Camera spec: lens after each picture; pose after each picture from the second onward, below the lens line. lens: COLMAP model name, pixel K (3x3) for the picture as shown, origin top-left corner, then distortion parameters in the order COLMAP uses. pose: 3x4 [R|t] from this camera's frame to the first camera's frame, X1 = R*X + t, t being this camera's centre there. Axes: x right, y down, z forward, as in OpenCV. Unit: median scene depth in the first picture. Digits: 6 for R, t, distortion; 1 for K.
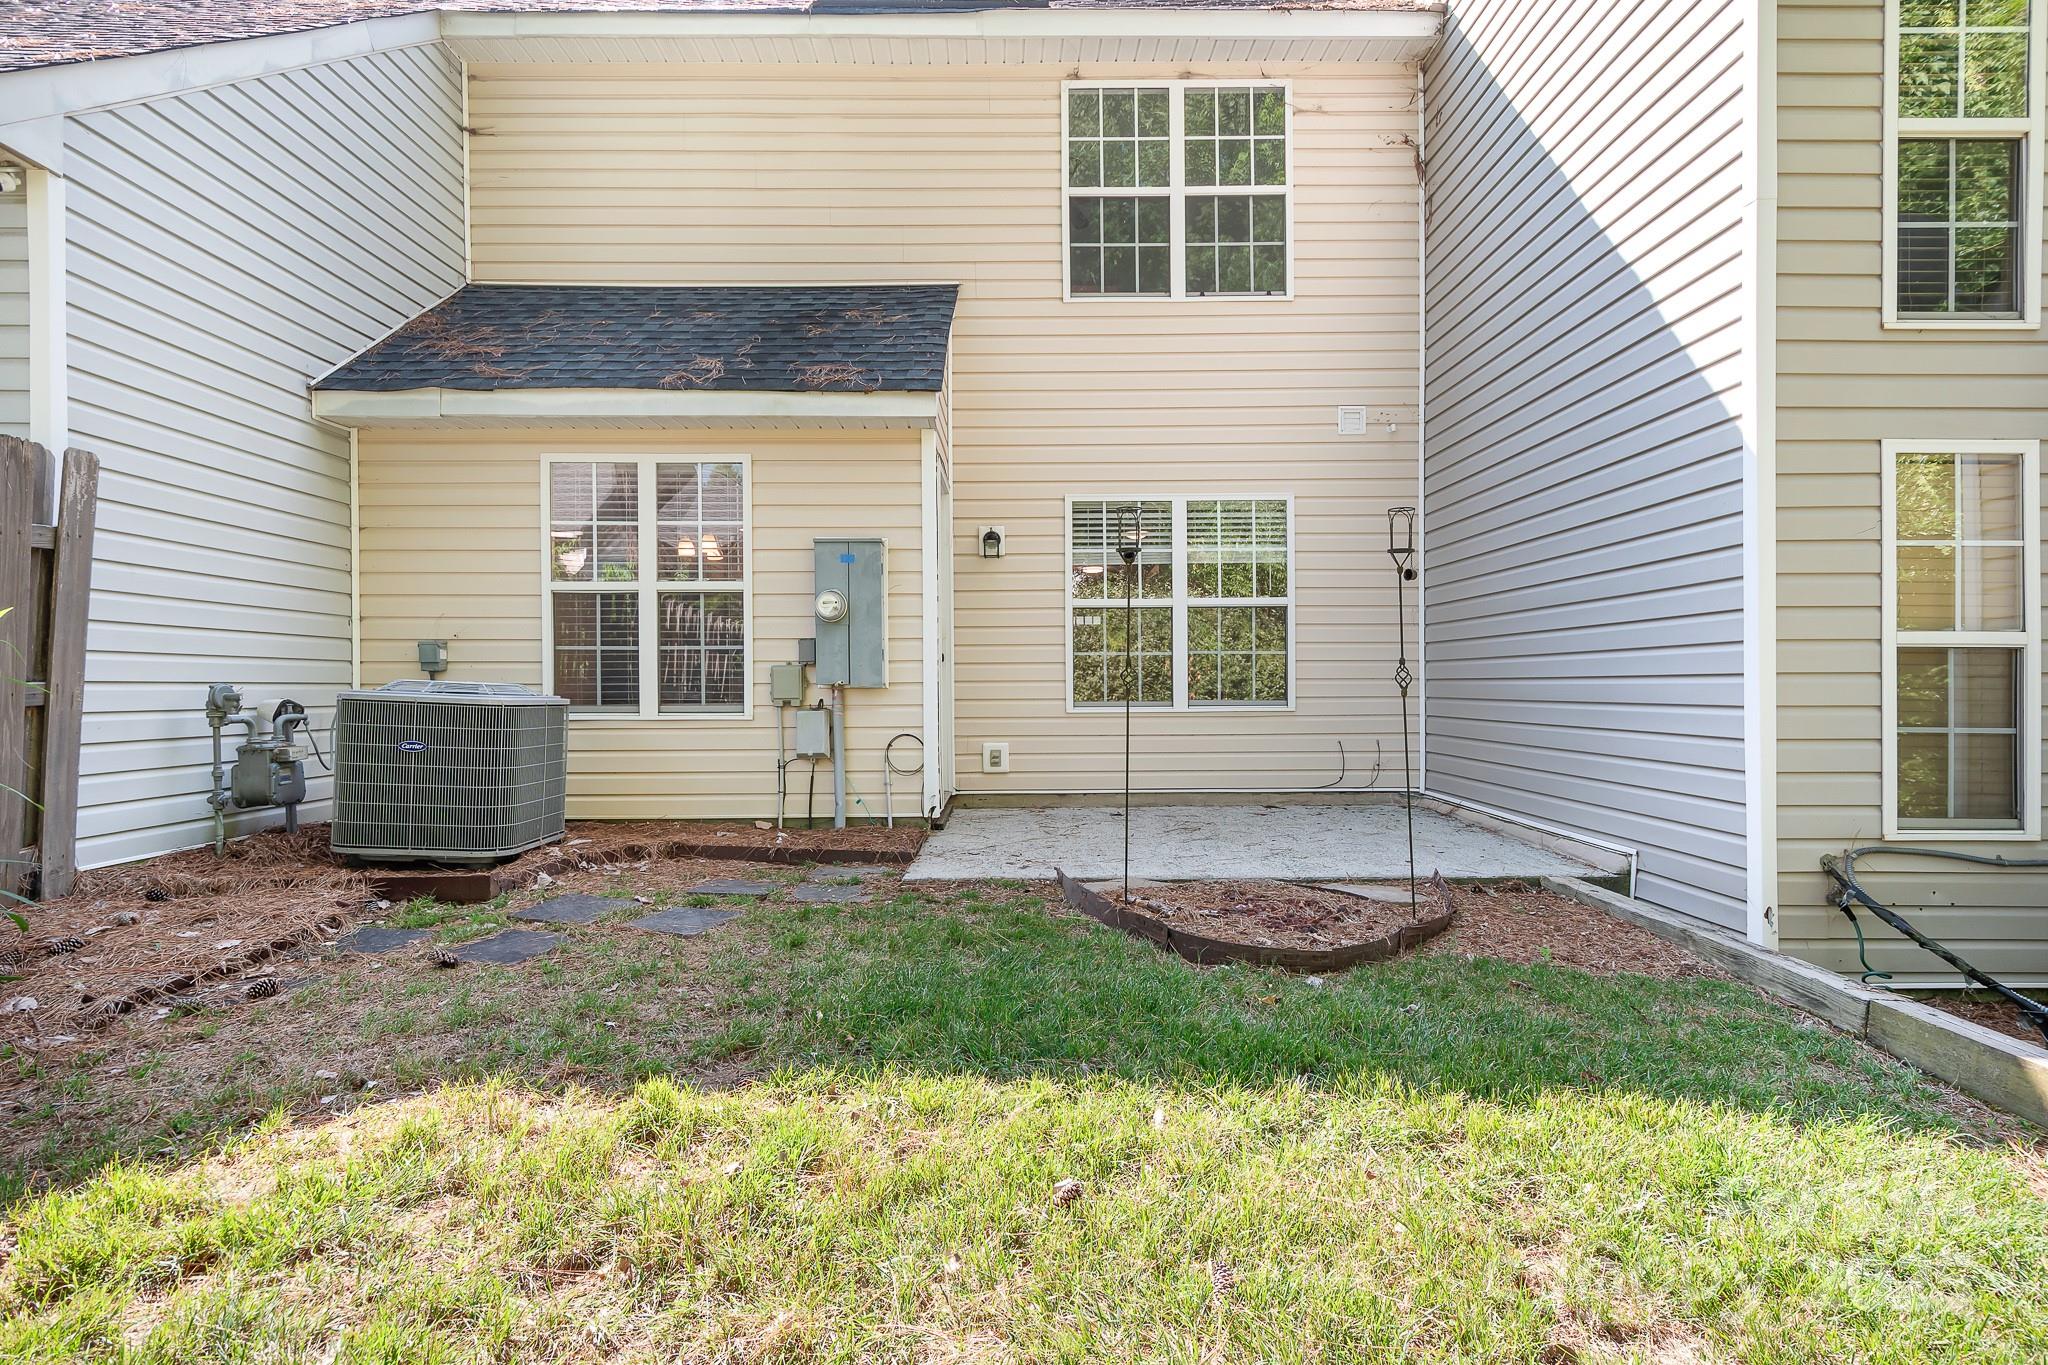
lens RADIAL K [[1026.3, 0, 1023.8], [0, 1026.3, 681.5], [0, 0, 1]] dist [0.012557, -0.004069]
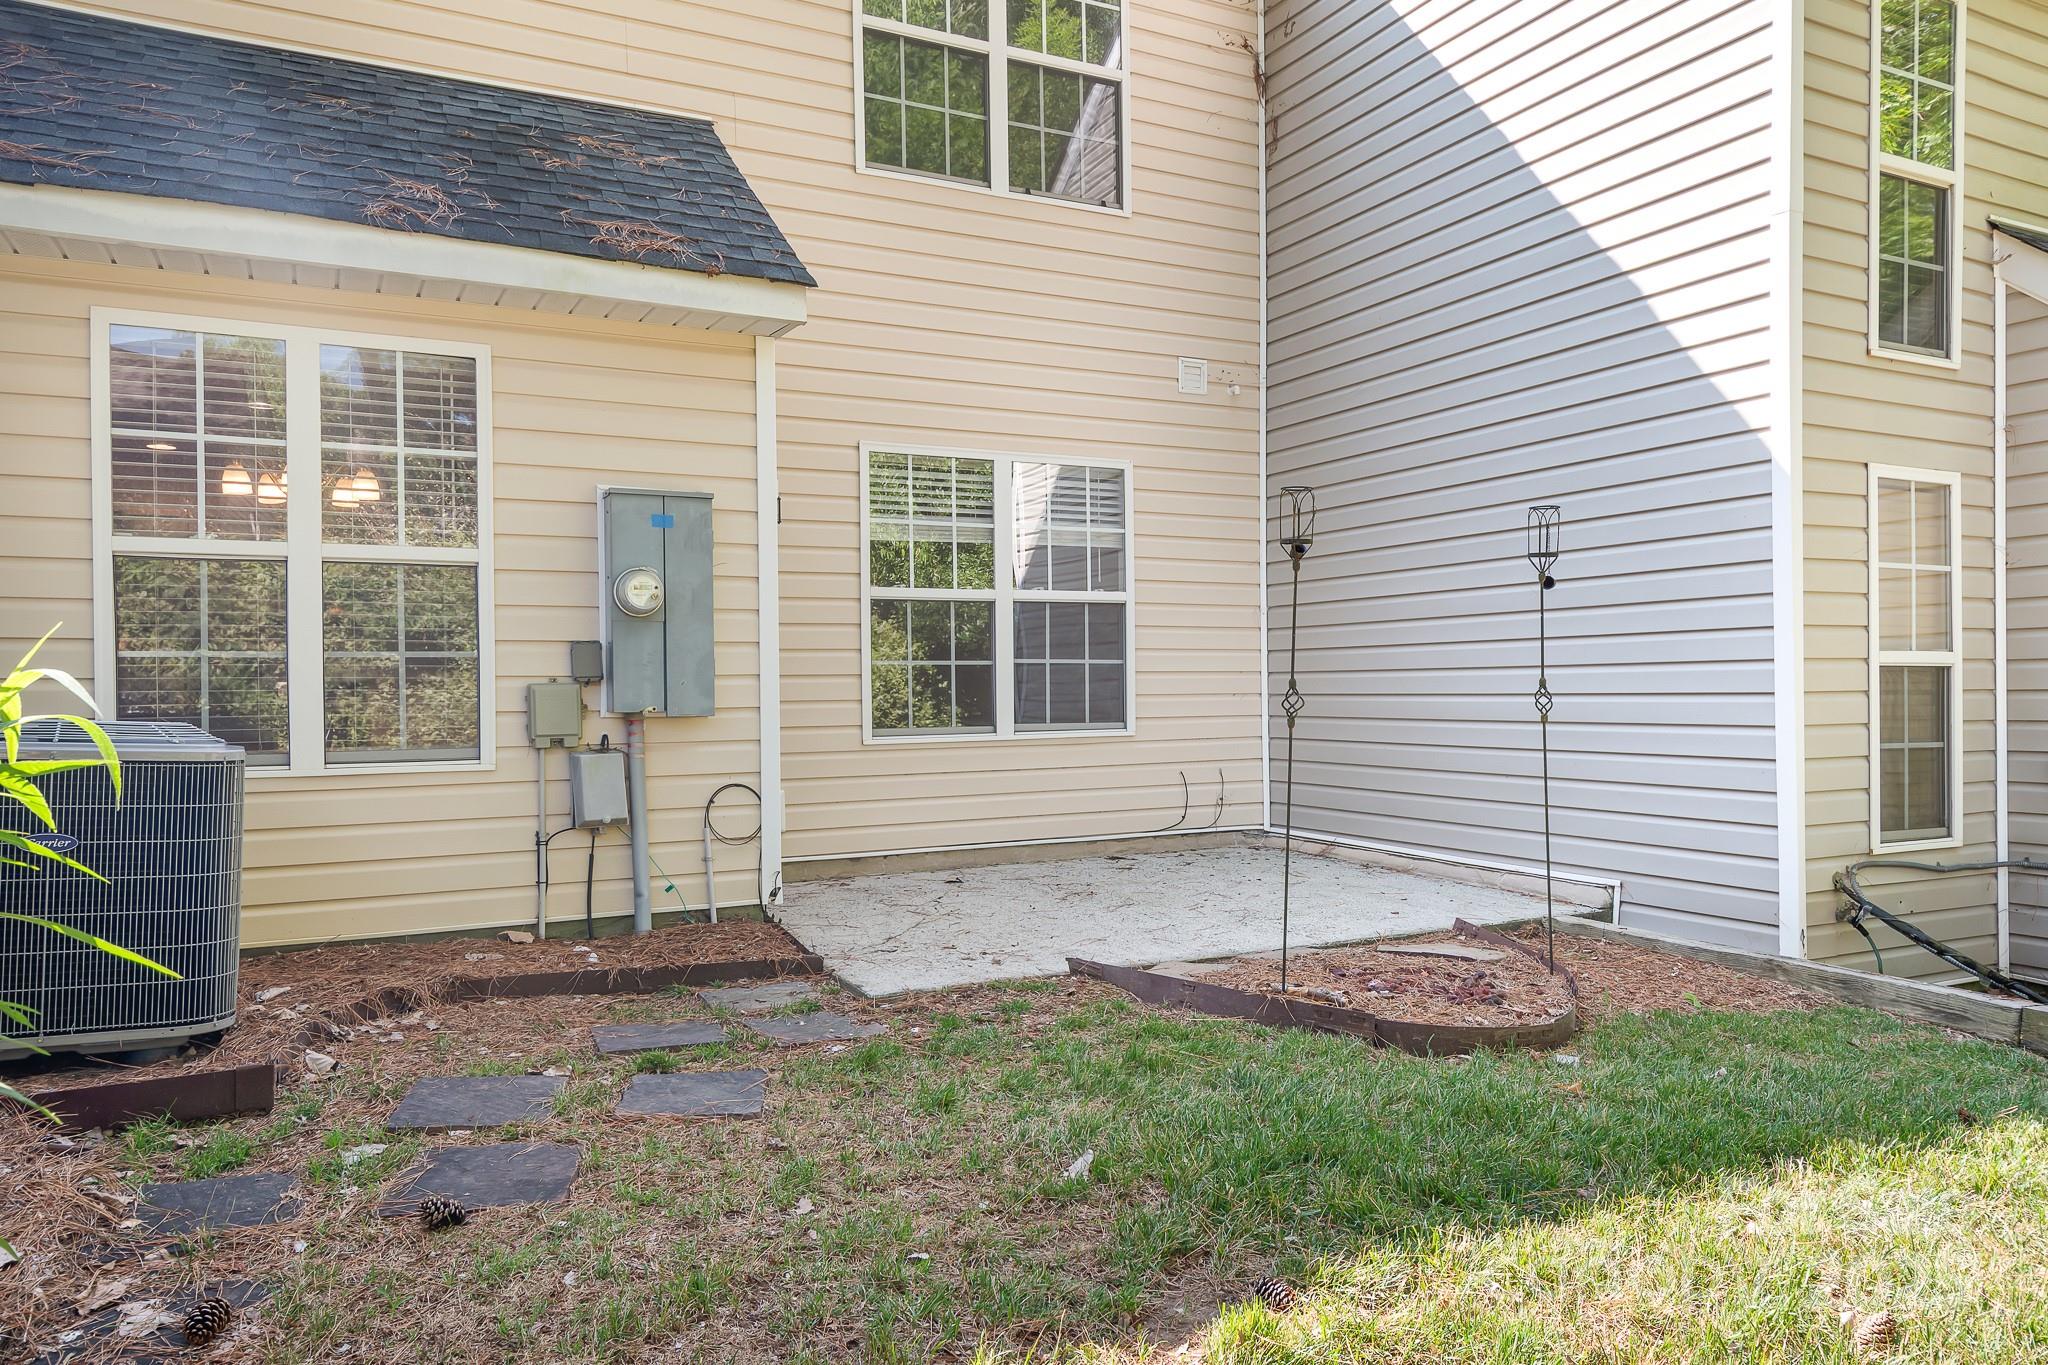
lens RADIAL K [[1397.8, 0, 1026.4], [0, 1397.8, 687.3], [0, 0, 1]] dist [0.012997, 0.000005]
pose [[0.891763, -0.005674, 0.452468, -0.364319], [0.006083, 0.999981, 0.000552, -0.011918], [-0.452463, 0.002260, 0.891780, 0.091716]]
